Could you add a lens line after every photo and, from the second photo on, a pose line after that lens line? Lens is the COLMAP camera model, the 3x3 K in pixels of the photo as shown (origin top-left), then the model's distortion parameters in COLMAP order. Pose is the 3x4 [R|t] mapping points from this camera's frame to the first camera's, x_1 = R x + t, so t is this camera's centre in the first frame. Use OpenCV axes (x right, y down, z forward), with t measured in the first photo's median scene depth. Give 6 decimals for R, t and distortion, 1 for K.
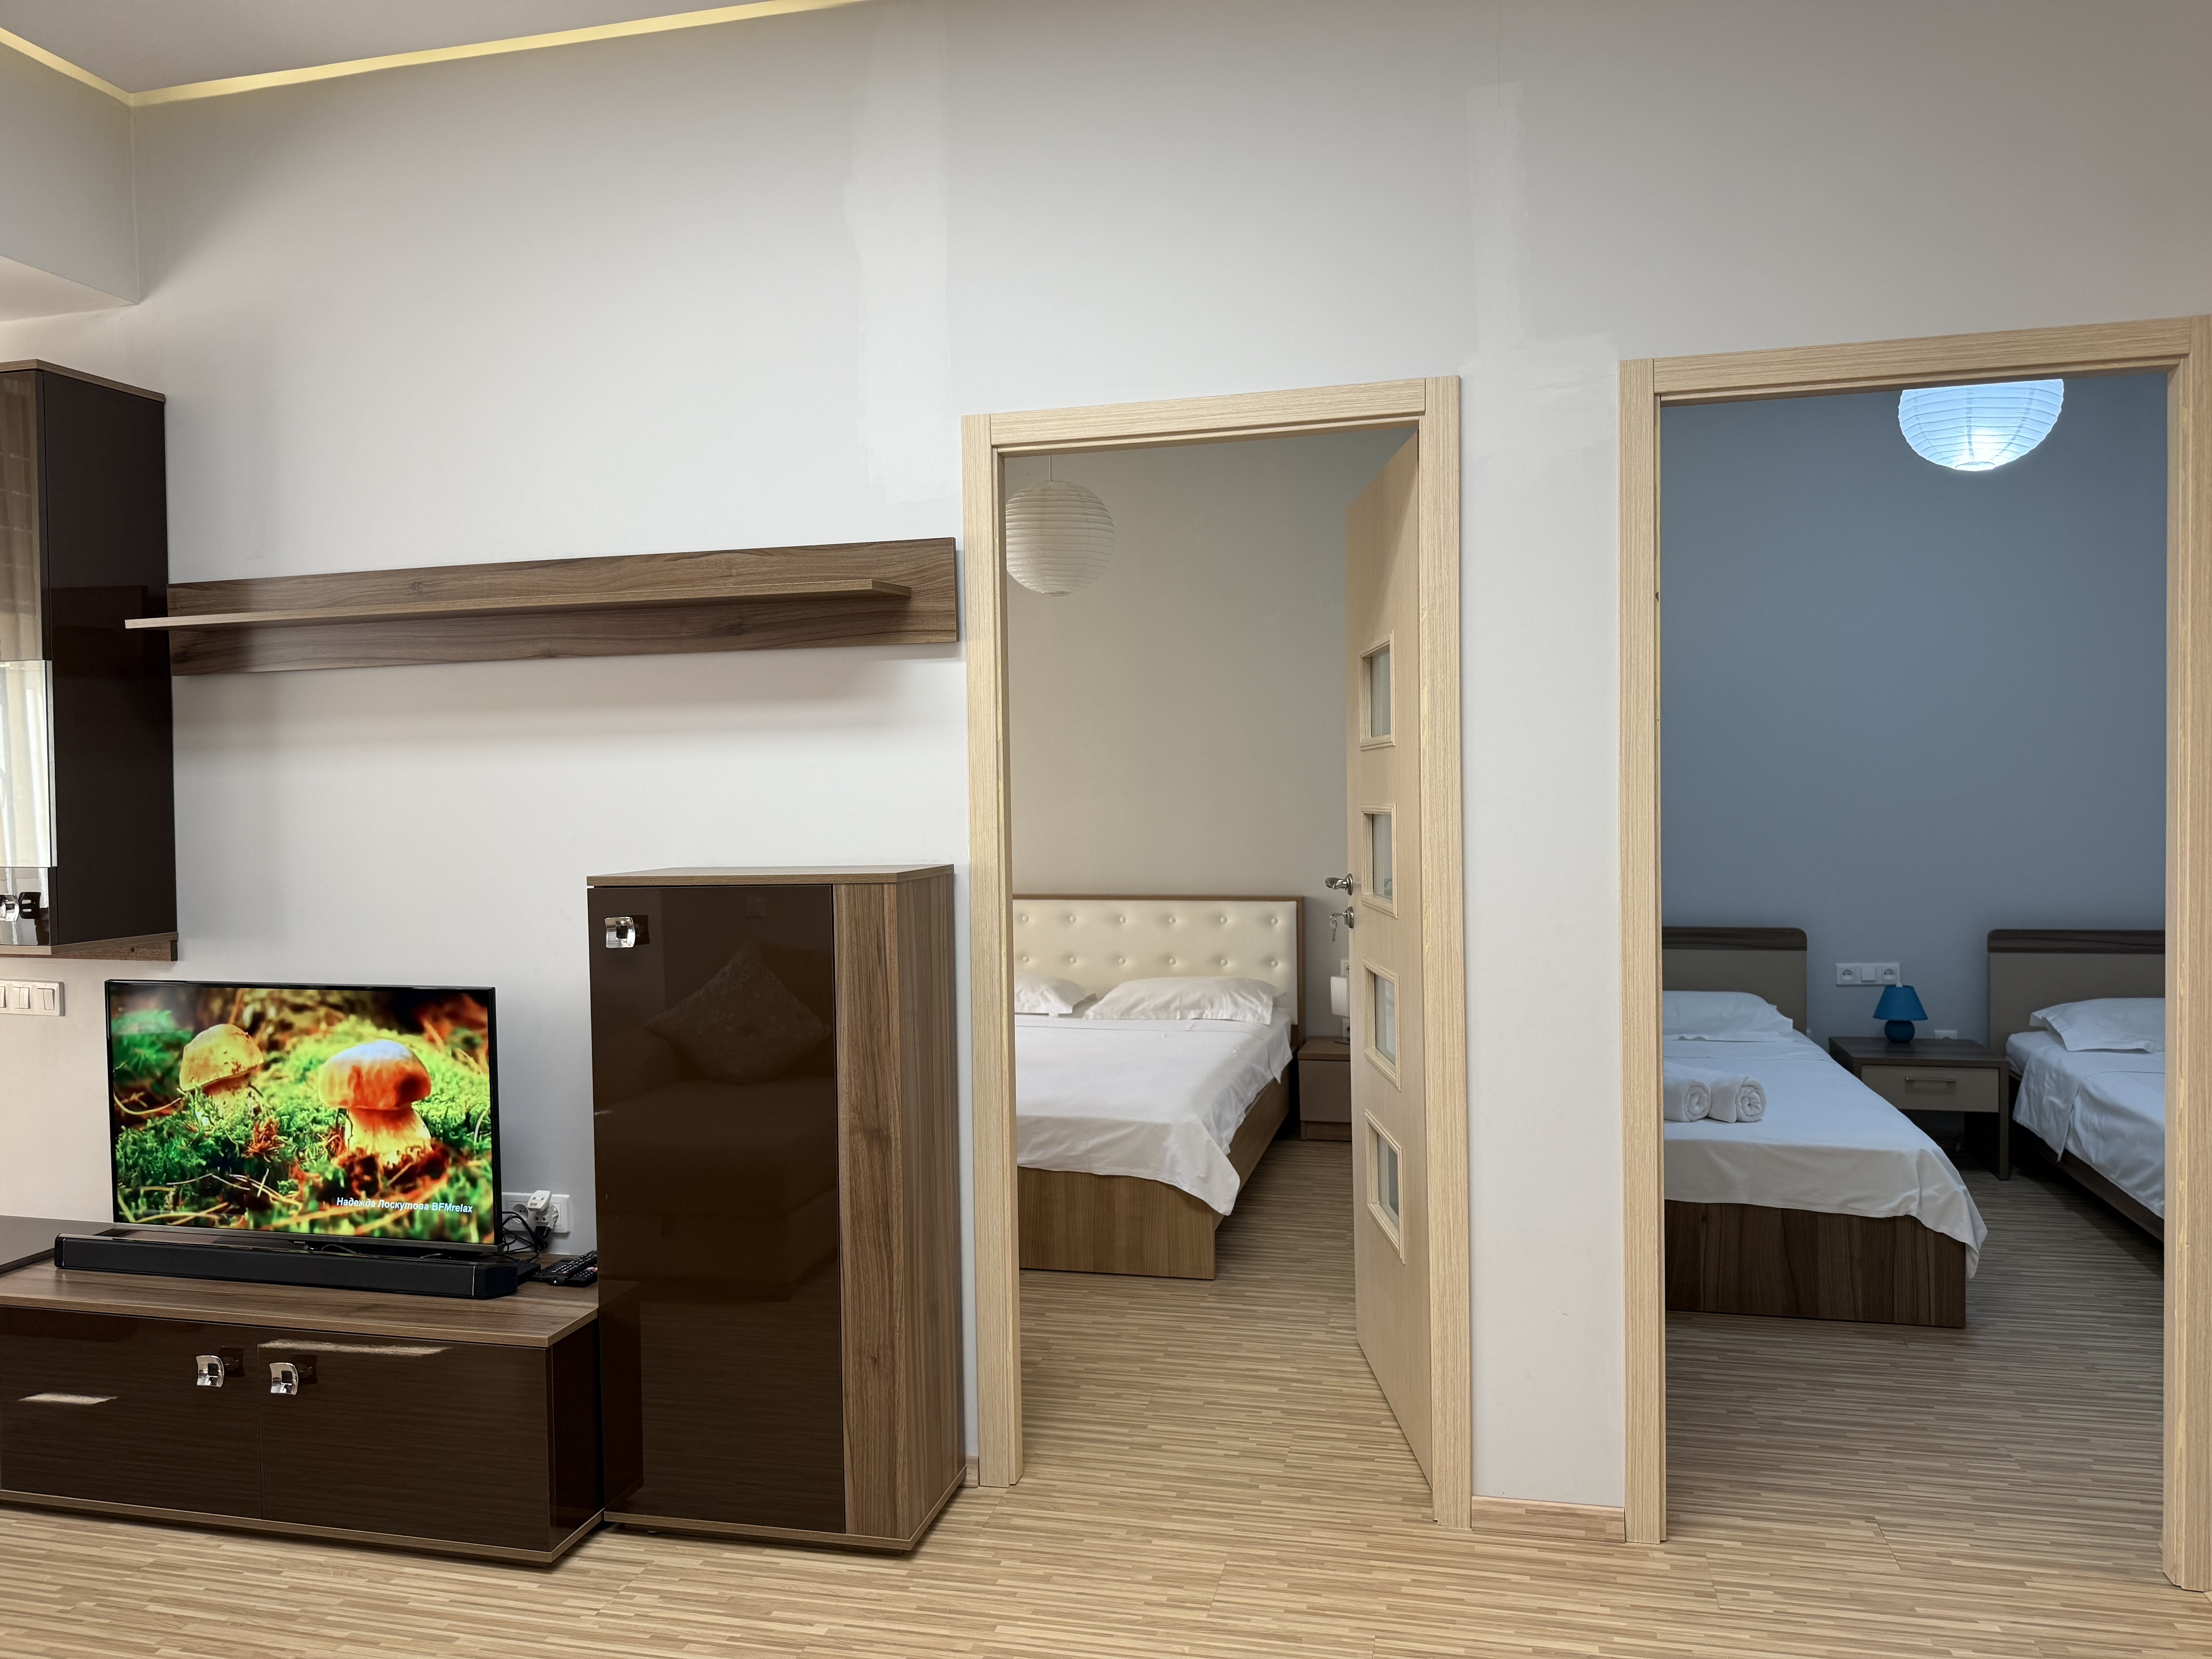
lens RADIAL K [[1567.7, 0, 1116.8], [0, 1567.7, 827.7], [0, 0, 1]] dist [0.021036, -0.040662]
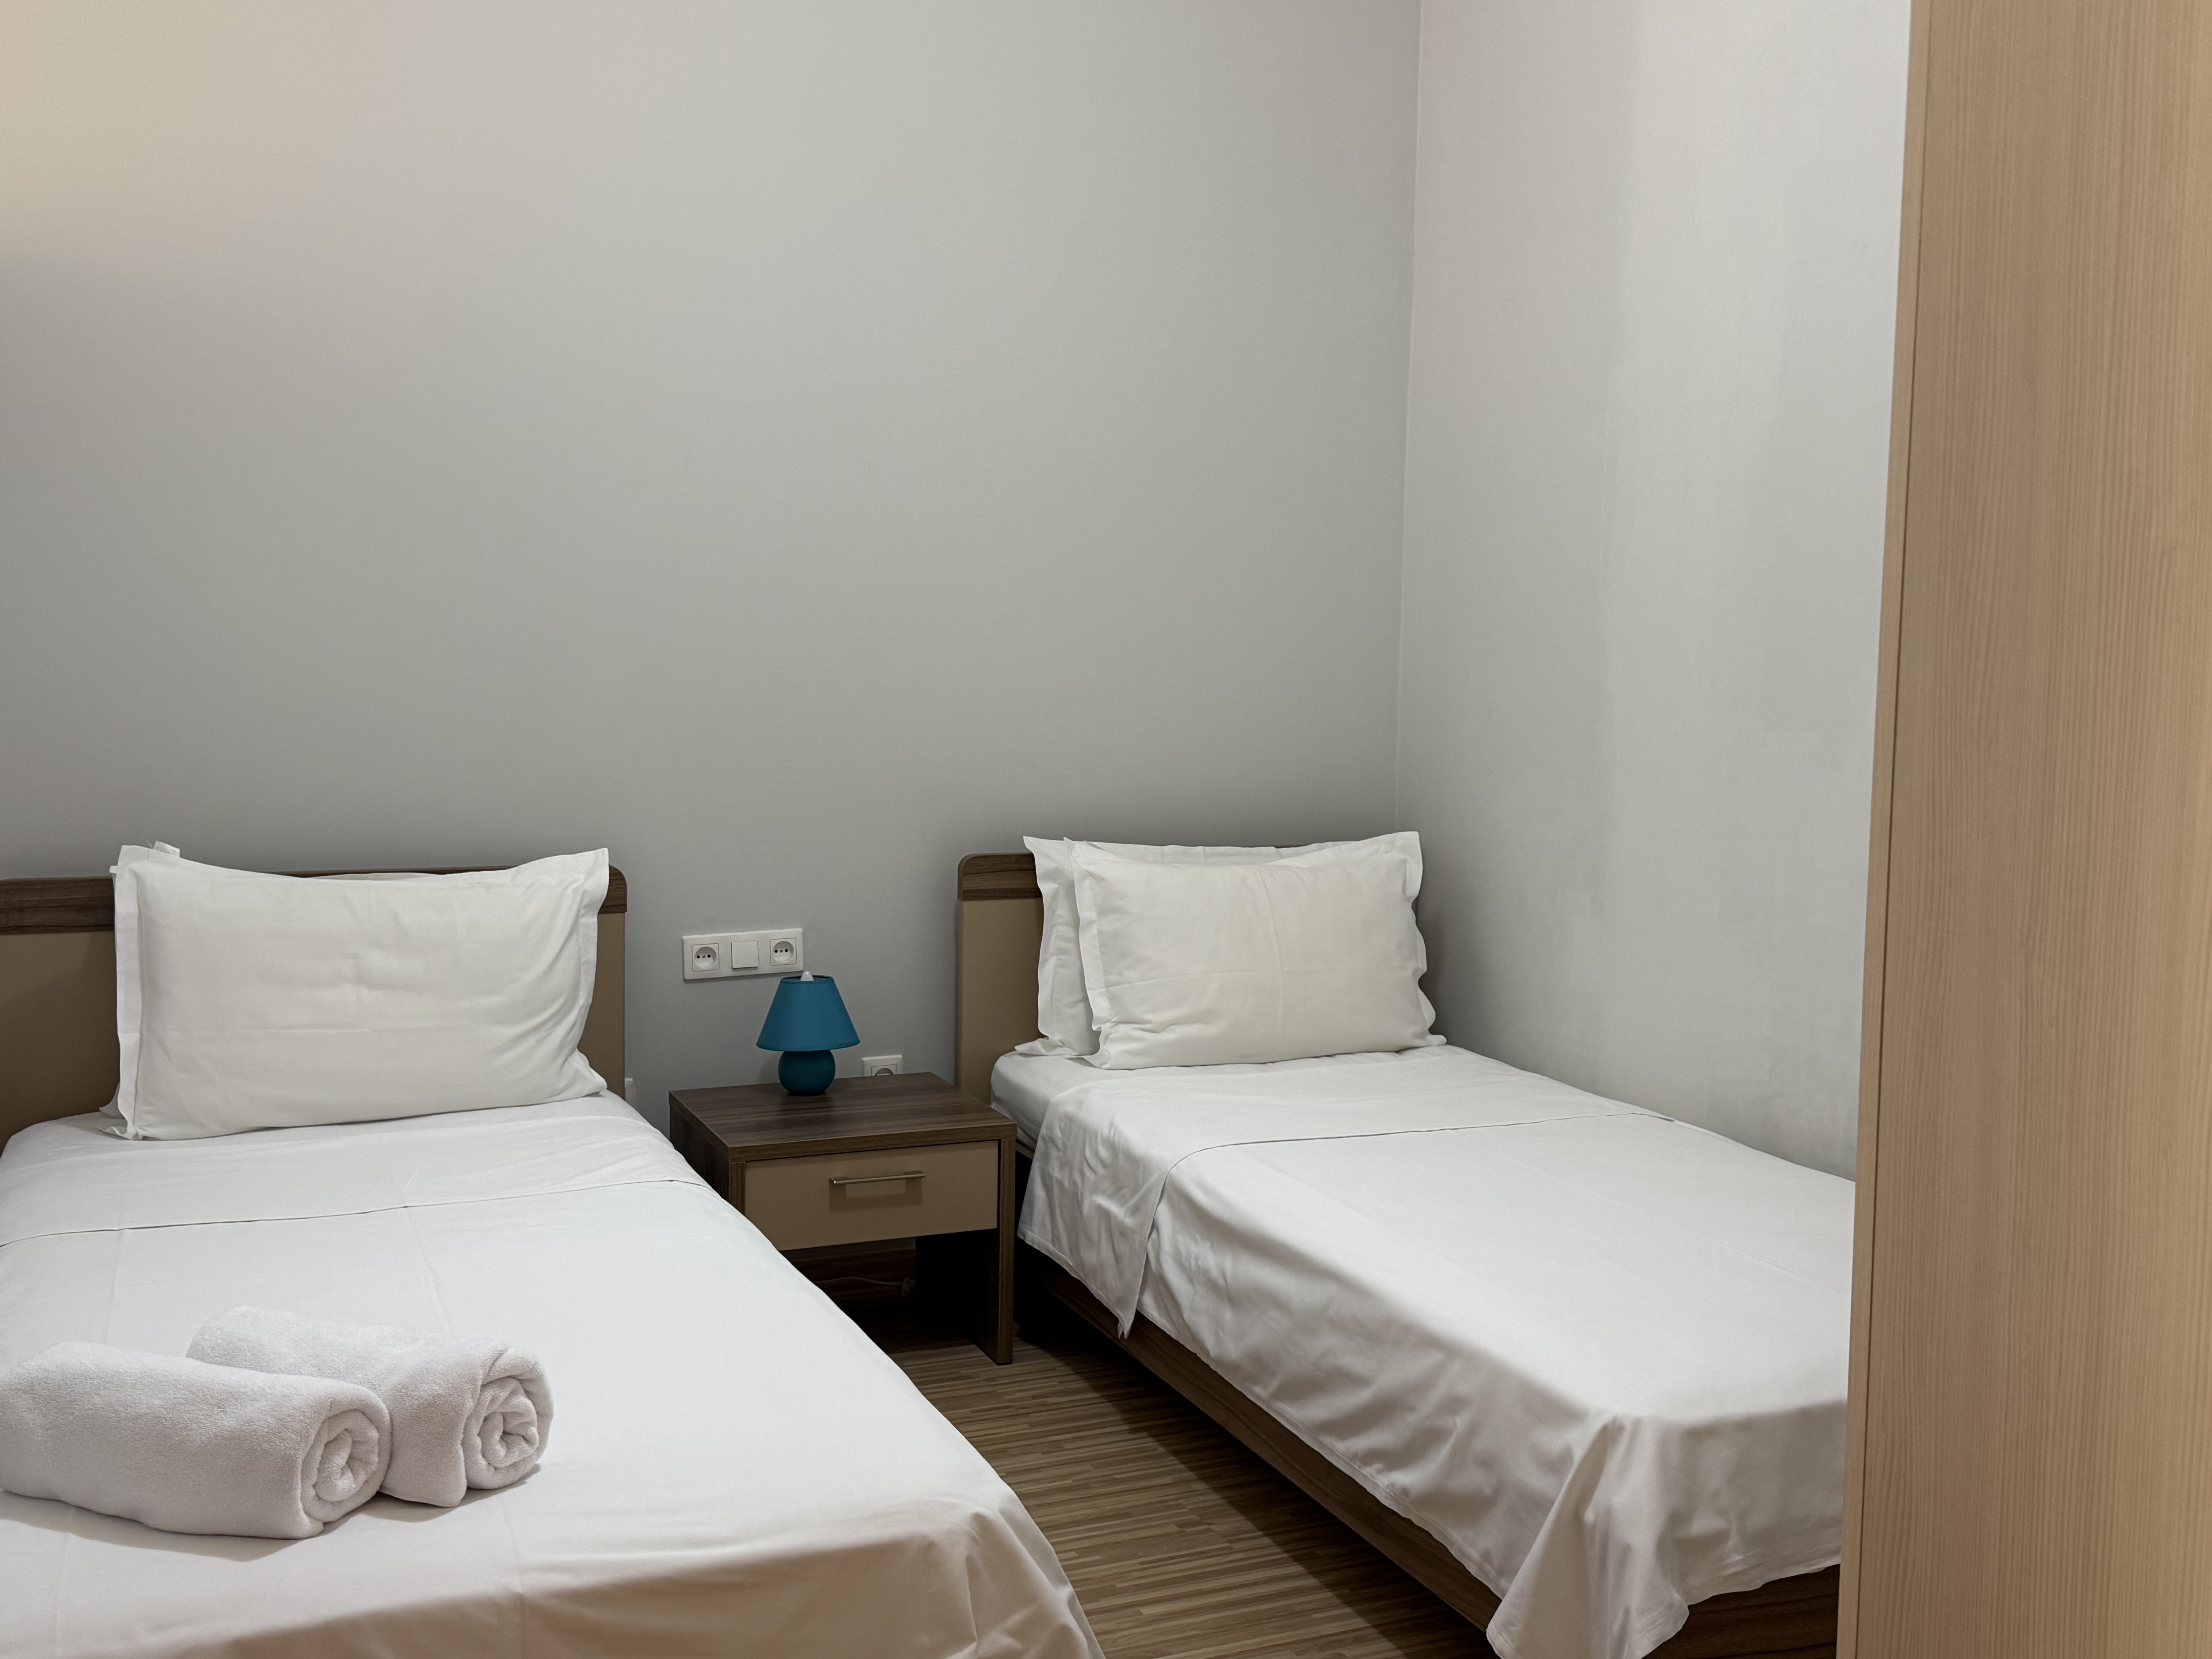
lens RADIAL K [[2226.4, 0, 1113.1], [0, 2226.4, 828.6], [0, 0, 1]] dist [0.084980, 0.000000]
pose [[0.796870, -0.025531, 0.603611, 0.173911], [-0.013345, 0.998119, 0.059835, 0.013960], [-0.604003, -0.055736, 0.795031, 0.434178]]
